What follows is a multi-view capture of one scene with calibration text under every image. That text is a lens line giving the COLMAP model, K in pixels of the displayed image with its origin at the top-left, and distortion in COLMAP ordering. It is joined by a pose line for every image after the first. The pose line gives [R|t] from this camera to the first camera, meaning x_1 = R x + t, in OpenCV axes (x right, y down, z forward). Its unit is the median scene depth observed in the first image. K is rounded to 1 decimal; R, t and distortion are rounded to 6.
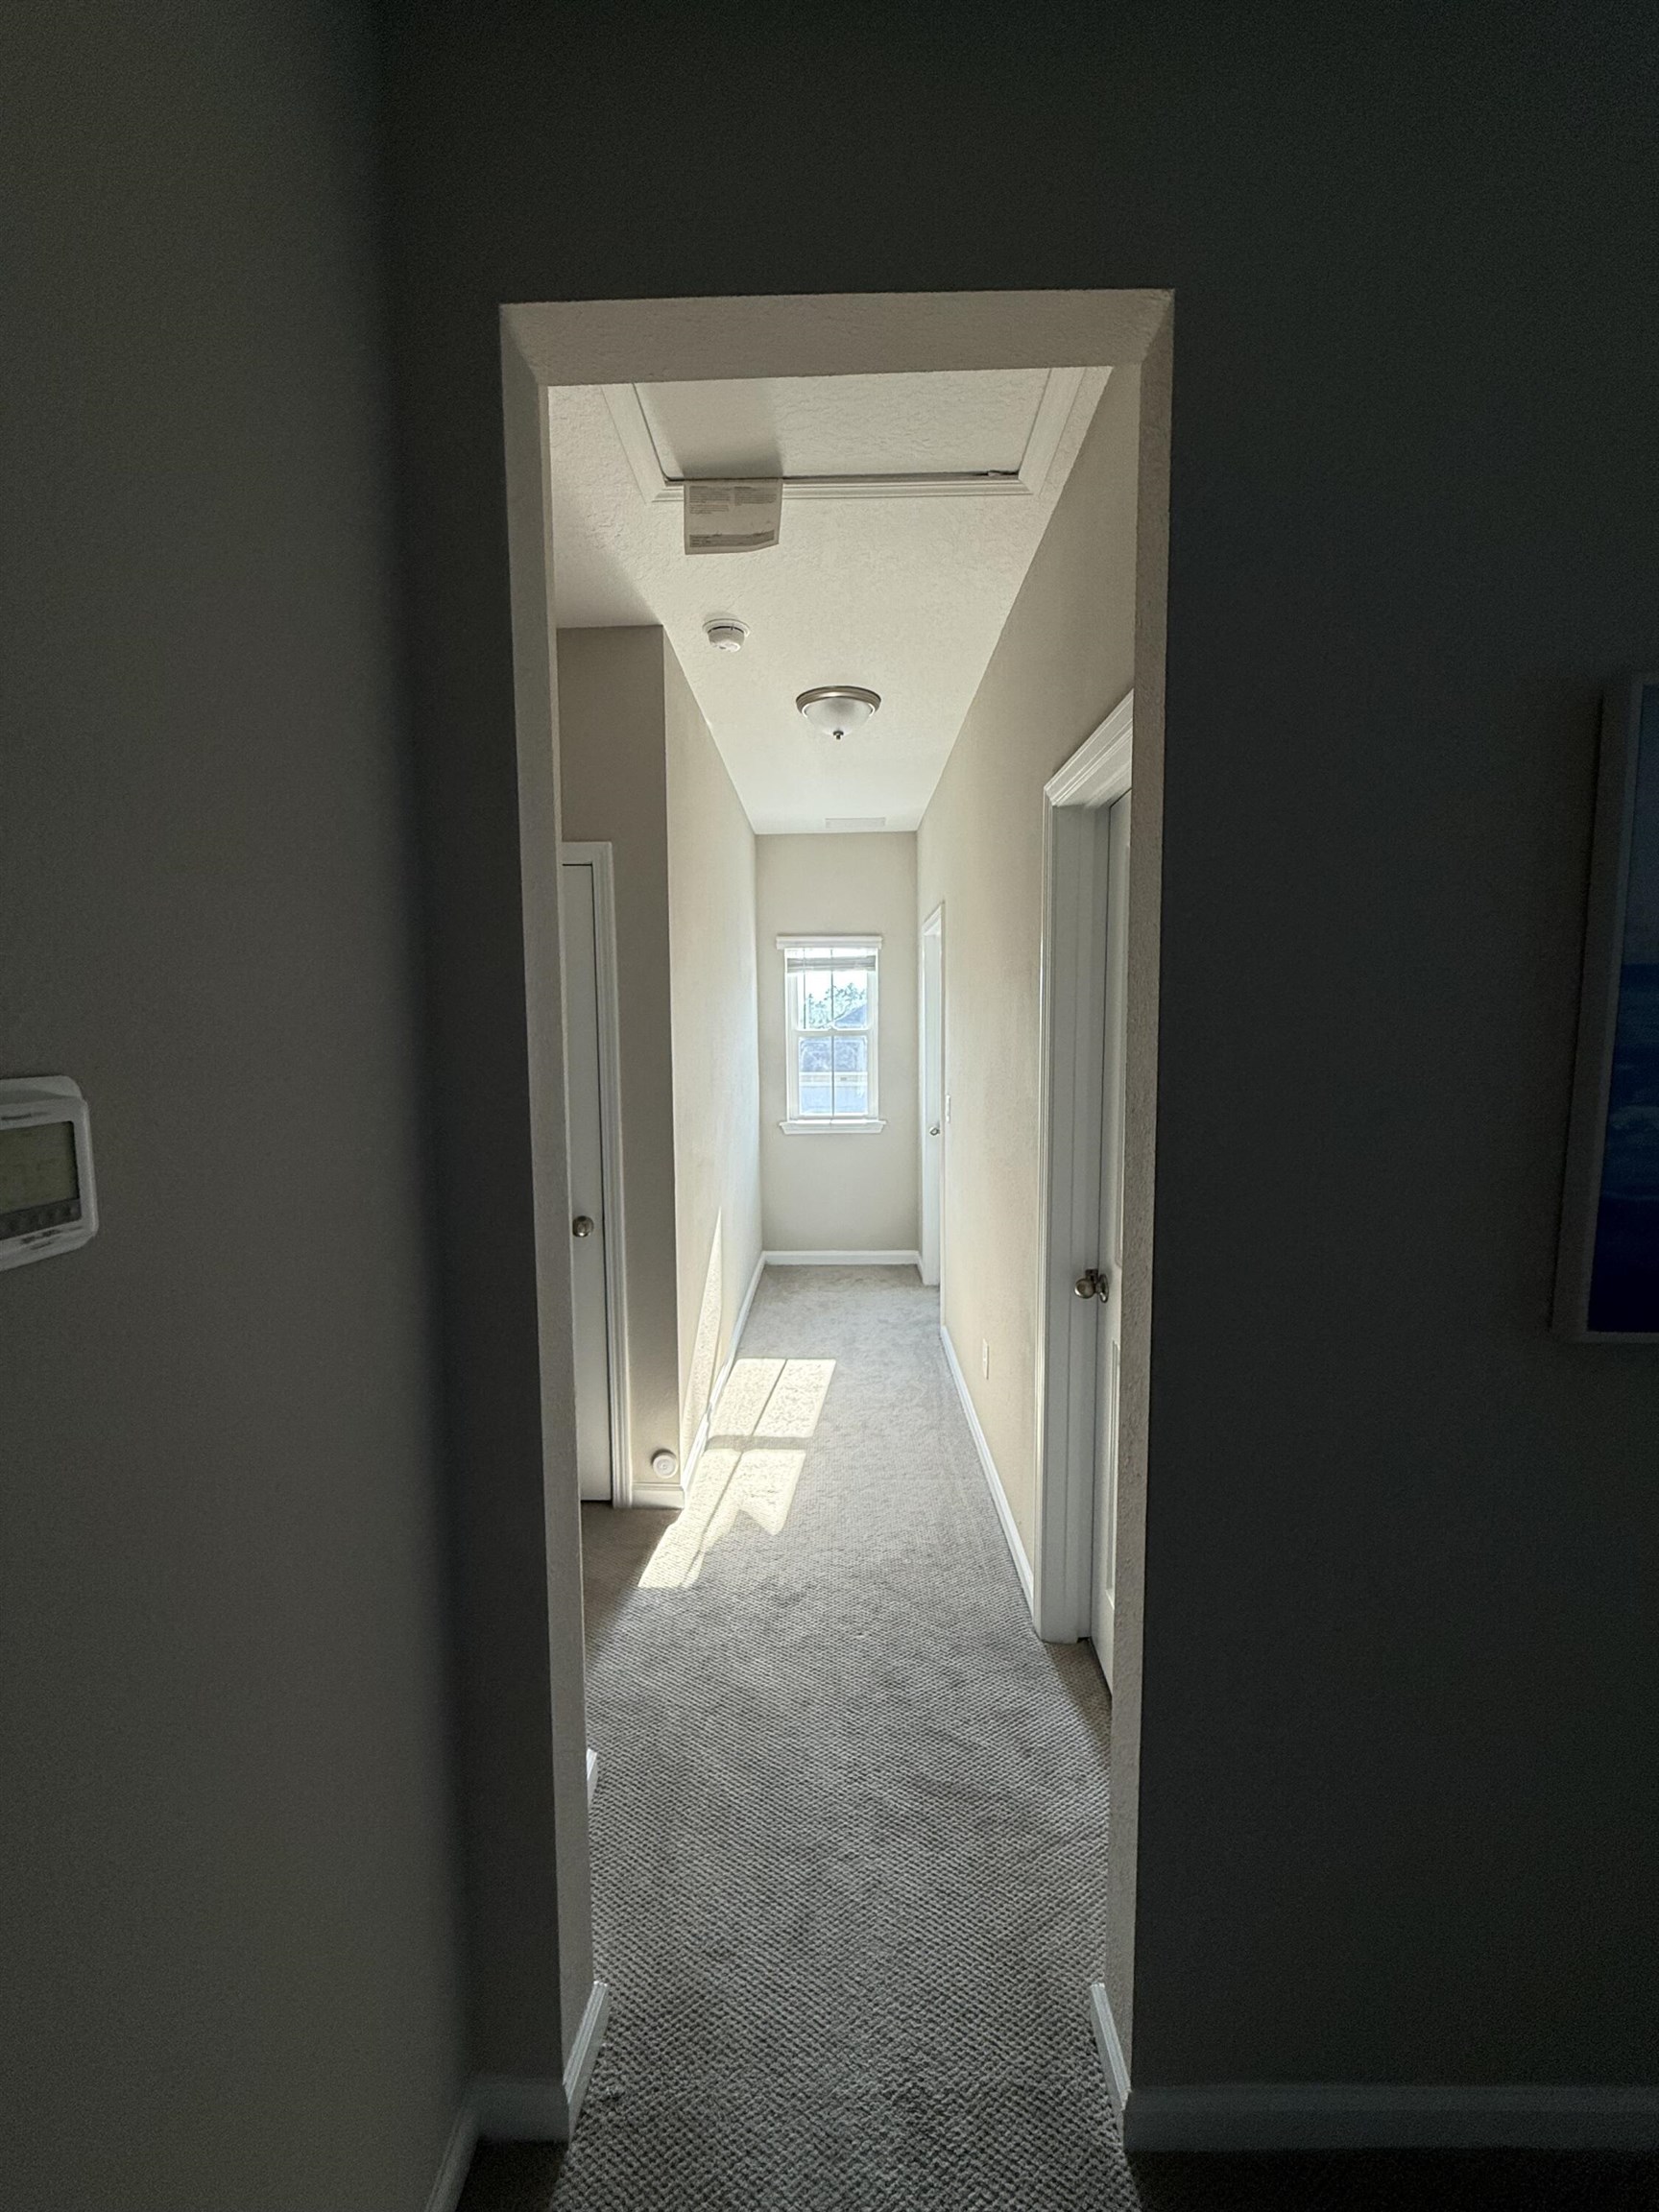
lens RADIAL K [[881.8, 0, 827.7], [0, 881.8, 1103.7], [0, 0, 1]] dist [-0.002023, 0.000679]
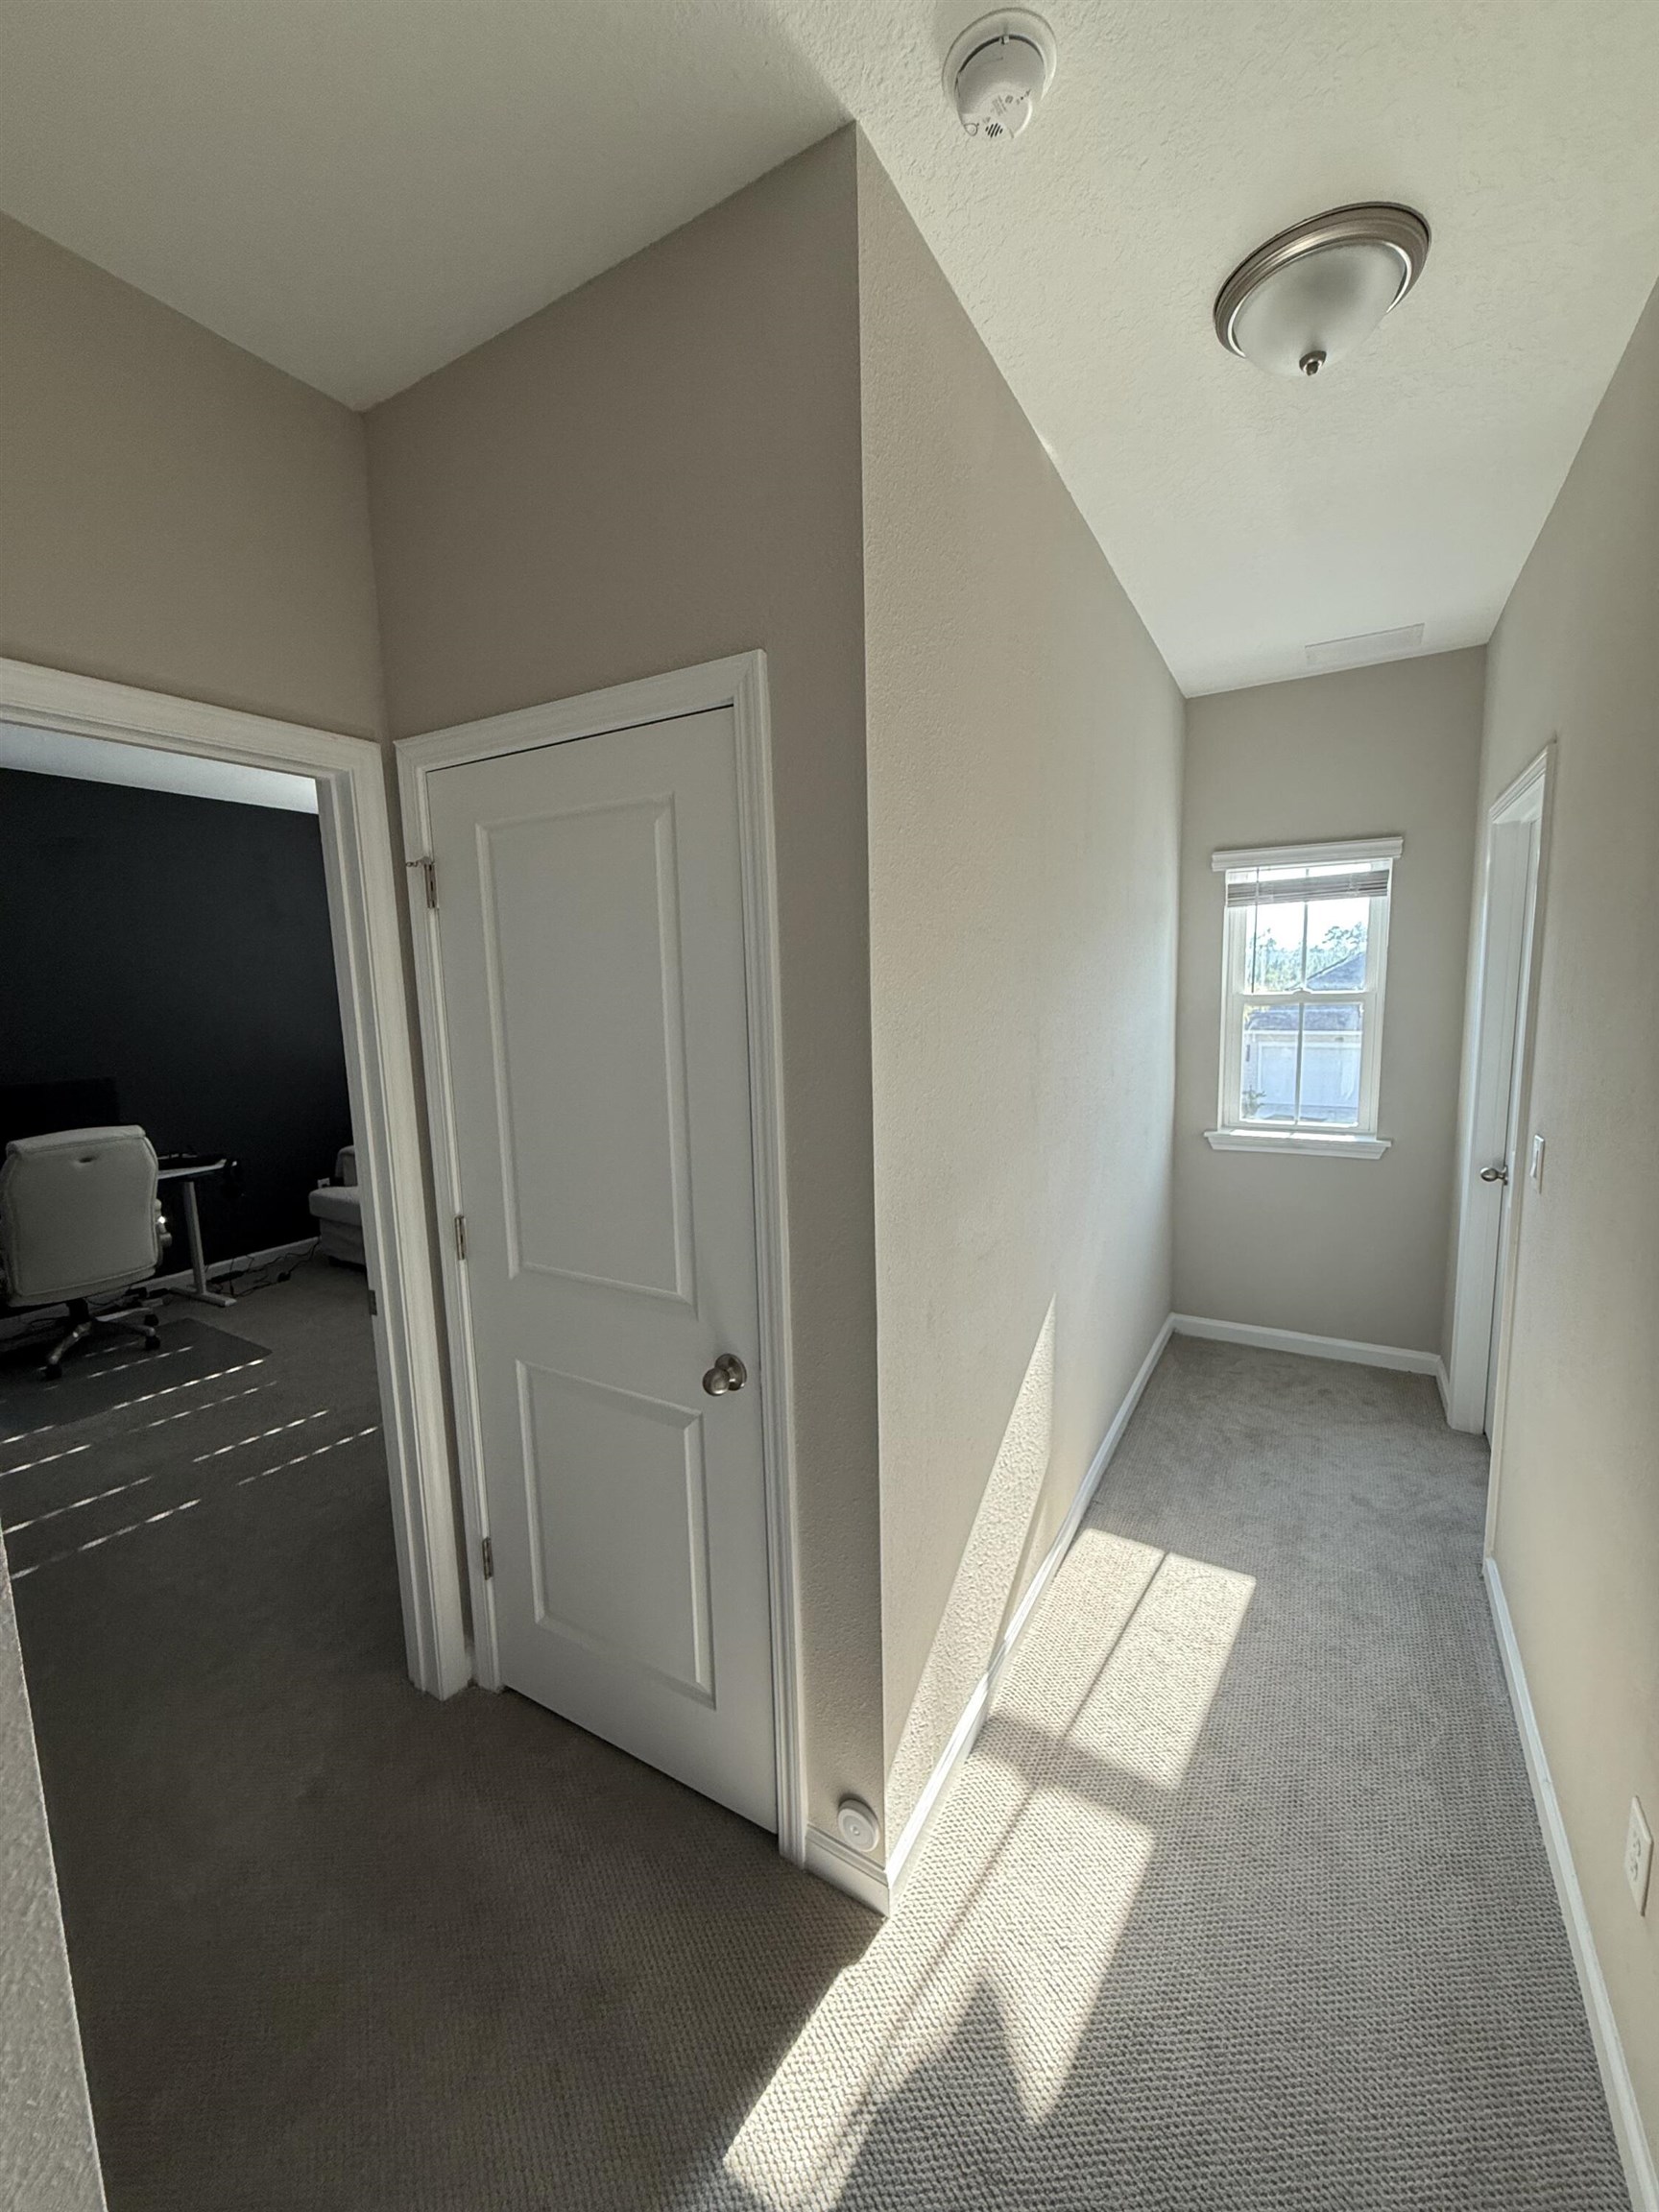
lens RADIAL K [[881.8, 0, 826.6], [0, 881.8, 1098.0], [0, 0, 1]] dist [-0.002023, 0.000679]
pose [[0.872154, 0.052359, -0.486422, 0.023050], [-0.029031, 0.998043, 0.055377, -0.039160], [0.488370, -0.034176, 0.871967, 0.316251]]
